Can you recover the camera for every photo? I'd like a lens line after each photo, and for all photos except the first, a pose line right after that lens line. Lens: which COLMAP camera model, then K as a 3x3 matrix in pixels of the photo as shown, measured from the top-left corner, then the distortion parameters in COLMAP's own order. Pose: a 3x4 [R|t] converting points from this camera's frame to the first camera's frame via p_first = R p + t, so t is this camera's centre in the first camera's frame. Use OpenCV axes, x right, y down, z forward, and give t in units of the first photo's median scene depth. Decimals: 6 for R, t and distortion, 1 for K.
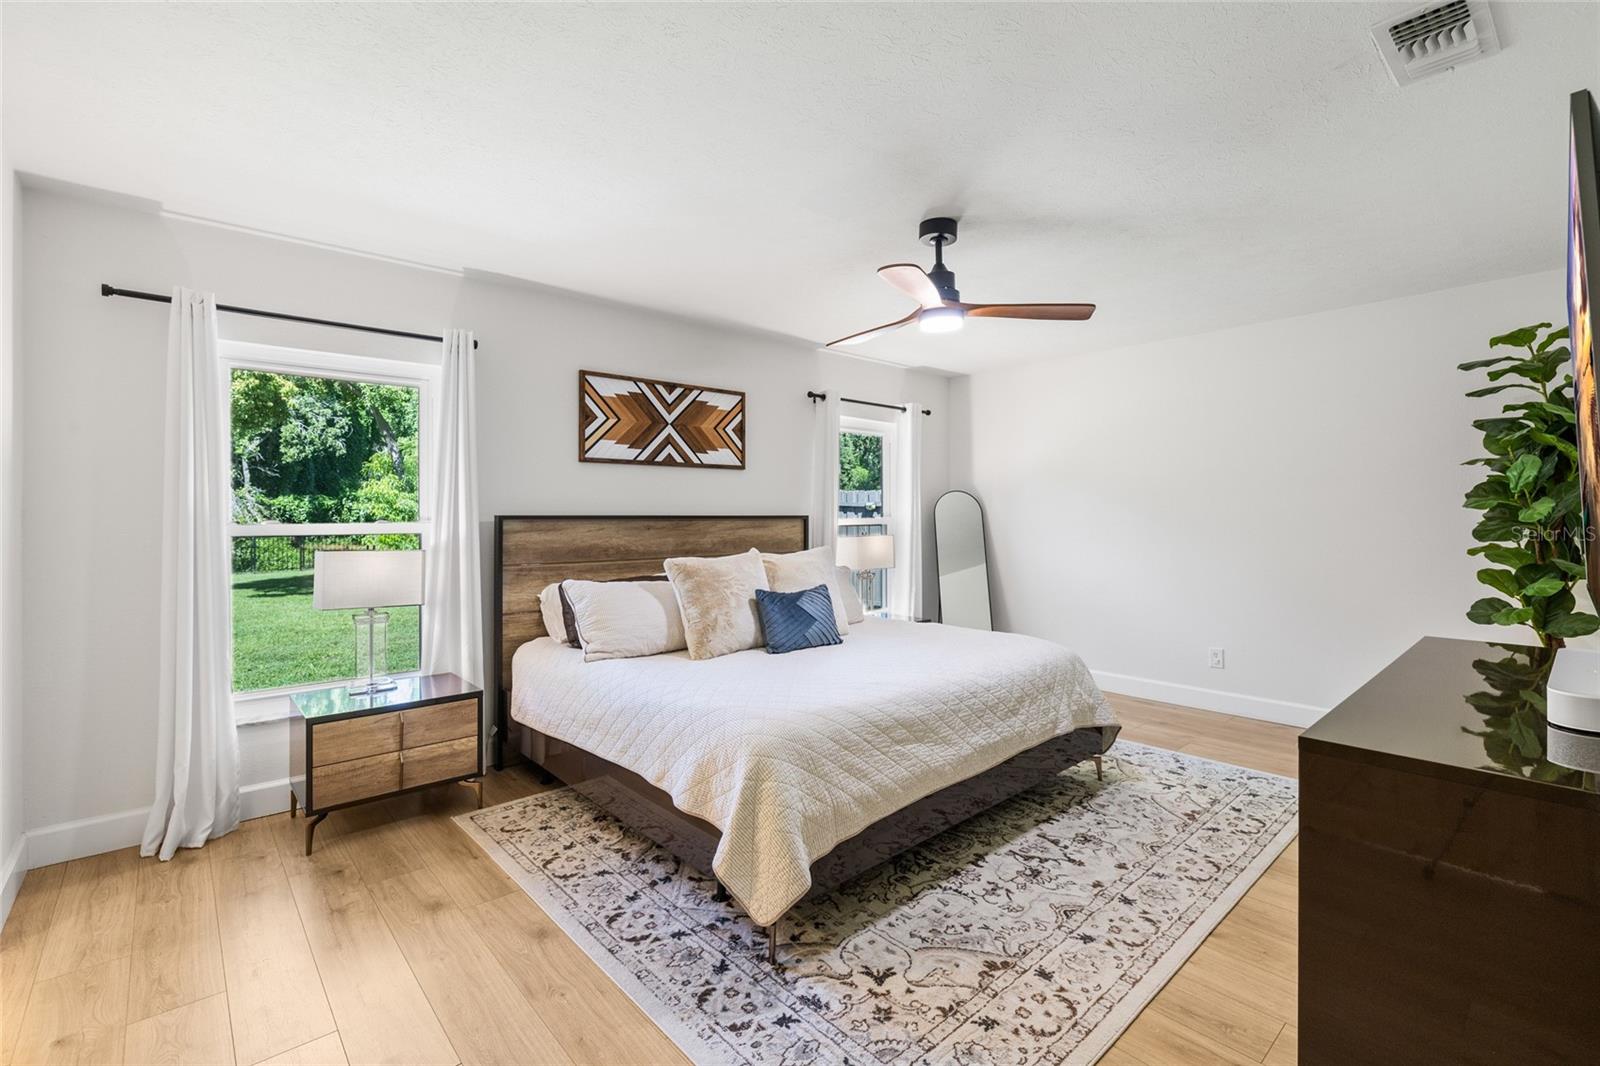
lens RADIAL K [[704.6, 0, 800.0], [0, 704.6, 533.0], [0, 0, 1]] dist [0.000621, 0.000028]
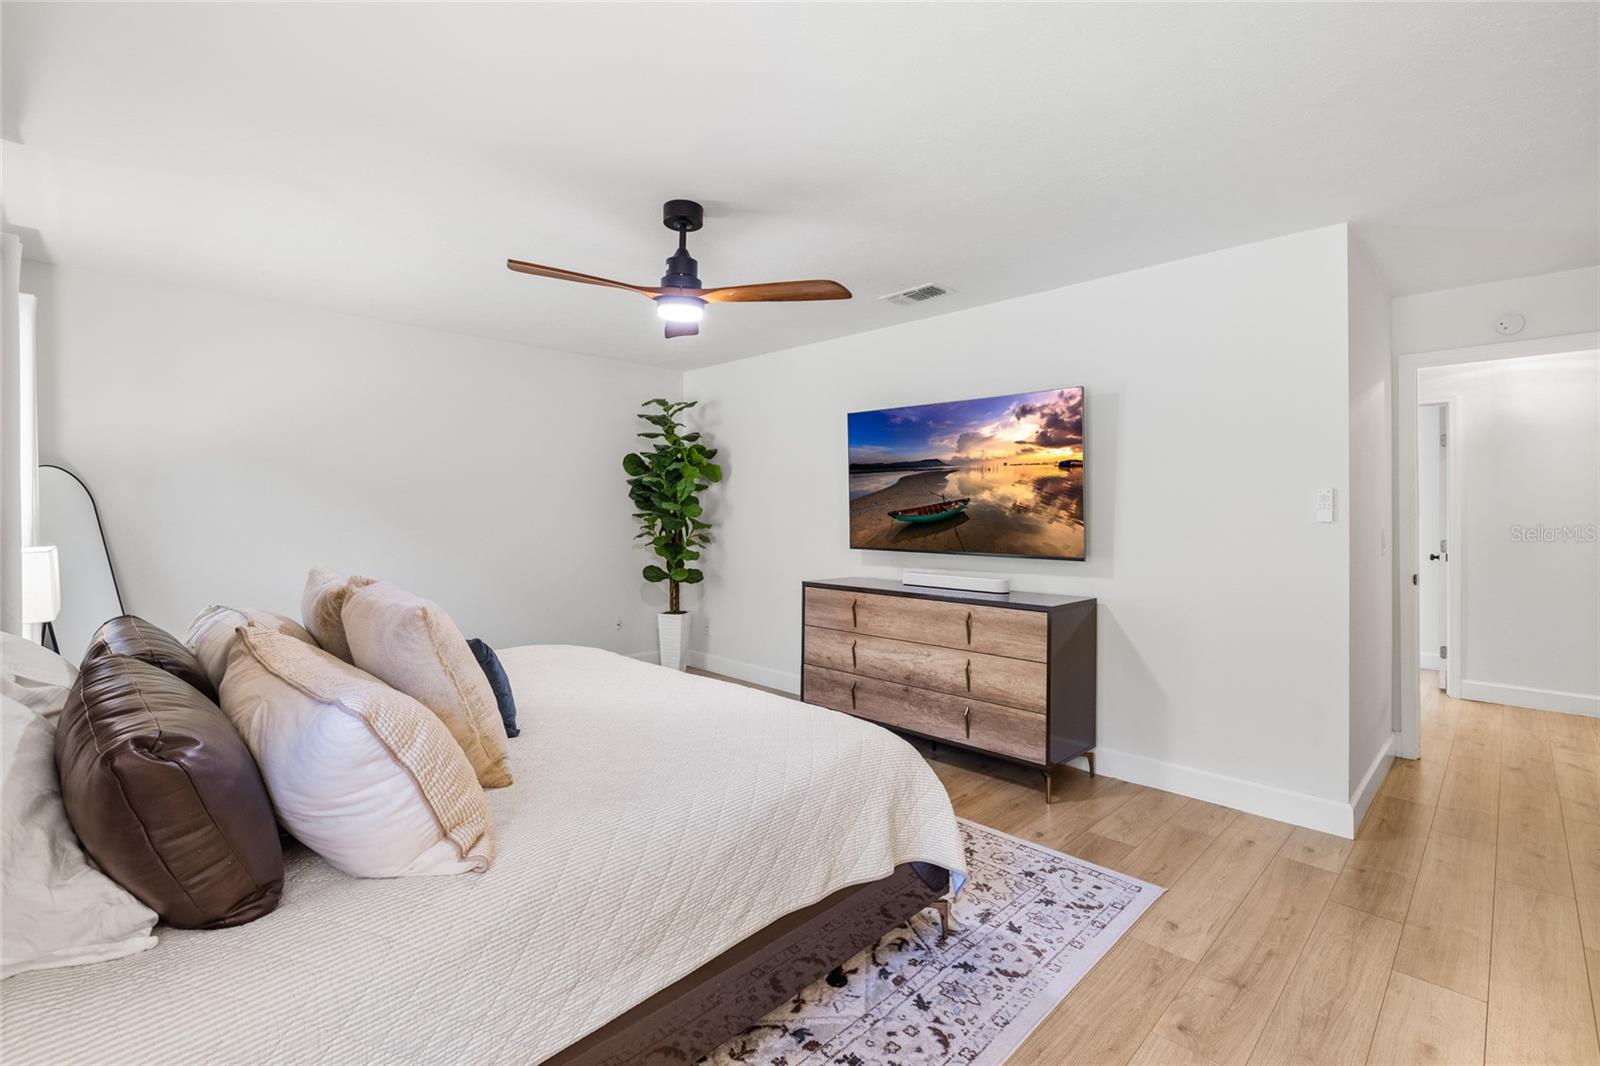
lens RADIAL K [[725.4, 0, 800.0], [0, 725.4, 533.0], [0, 0, 1]] dist [0.000881, 0.000078]
pose [[-0.070420, -0.015706, 0.997394, -0.927027], [0.006502, 0.999848, 0.016204, -0.011027], [-0.997496, 0.007626, -0.070307, 1.088965]]
